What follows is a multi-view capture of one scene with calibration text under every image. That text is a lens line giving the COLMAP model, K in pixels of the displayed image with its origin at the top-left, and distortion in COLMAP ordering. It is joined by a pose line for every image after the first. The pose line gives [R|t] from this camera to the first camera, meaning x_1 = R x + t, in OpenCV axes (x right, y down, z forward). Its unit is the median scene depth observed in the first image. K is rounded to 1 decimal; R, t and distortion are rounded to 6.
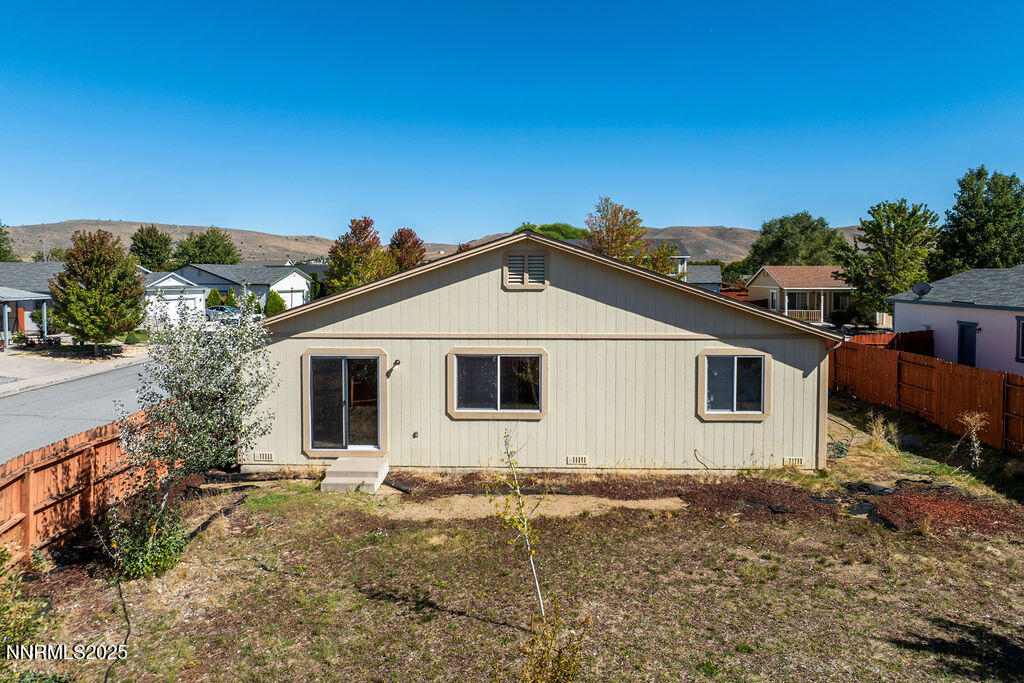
lens RADIAL K [[720.1, 0, 511.3], [0, 720.1, 320.0], [0, 0, 1]] dist [-0.036490, -0.001711]
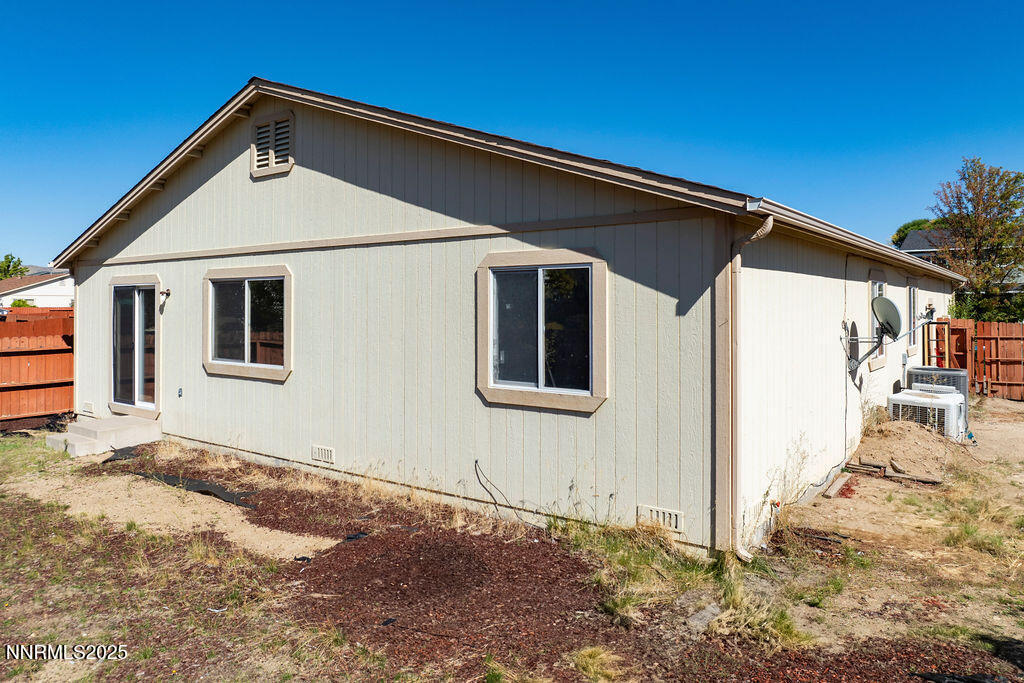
lens RADIAL K [[720.1, 0, 514.5], [0, 720.1, 310.5], [0, 0, 1]] dist [-0.036490, -0.001711]
pose [[0.819369, 0.002529, -0.573260, 0.564434], [-0.035642, 0.998280, -0.046539, 0.100126], [0.572157, 0.058565, 0.818051, 0.606730]]
